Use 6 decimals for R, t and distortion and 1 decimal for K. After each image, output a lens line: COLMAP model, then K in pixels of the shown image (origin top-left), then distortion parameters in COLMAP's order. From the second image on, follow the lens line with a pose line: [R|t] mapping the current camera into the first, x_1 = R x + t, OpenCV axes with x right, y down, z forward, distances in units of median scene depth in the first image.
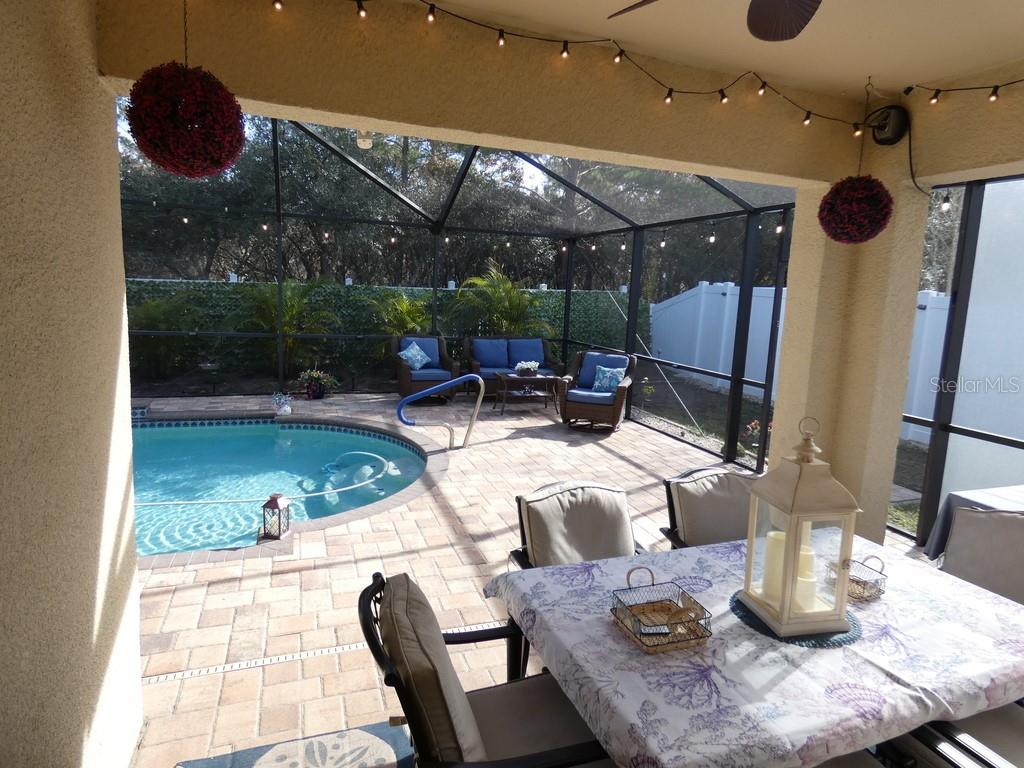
lens RADIAL K [[603.5, 0, 526.4], [0, 603.5, 387.2], [0, 0, 1]] dist [-0.001766, -0.009721]
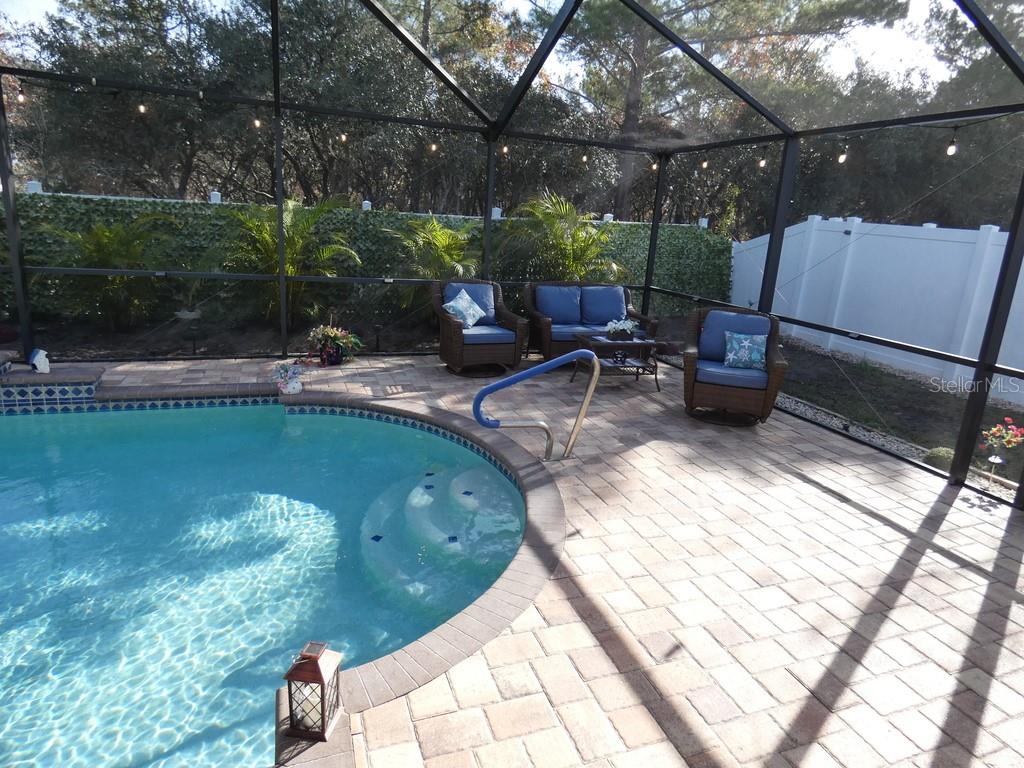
lens RADIAL K [[603.5, 0, 528.8], [0, 603.5, 385.6], [0, 0, 1]] dist [-0.001766, -0.009721]
pose [[0.999717, 0.016037, 0.017590, -0.121762], [-0.017785, 0.994402, 0.104160, -0.038326], [-0.015821, -0.104443, 0.994405, 0.258806]]
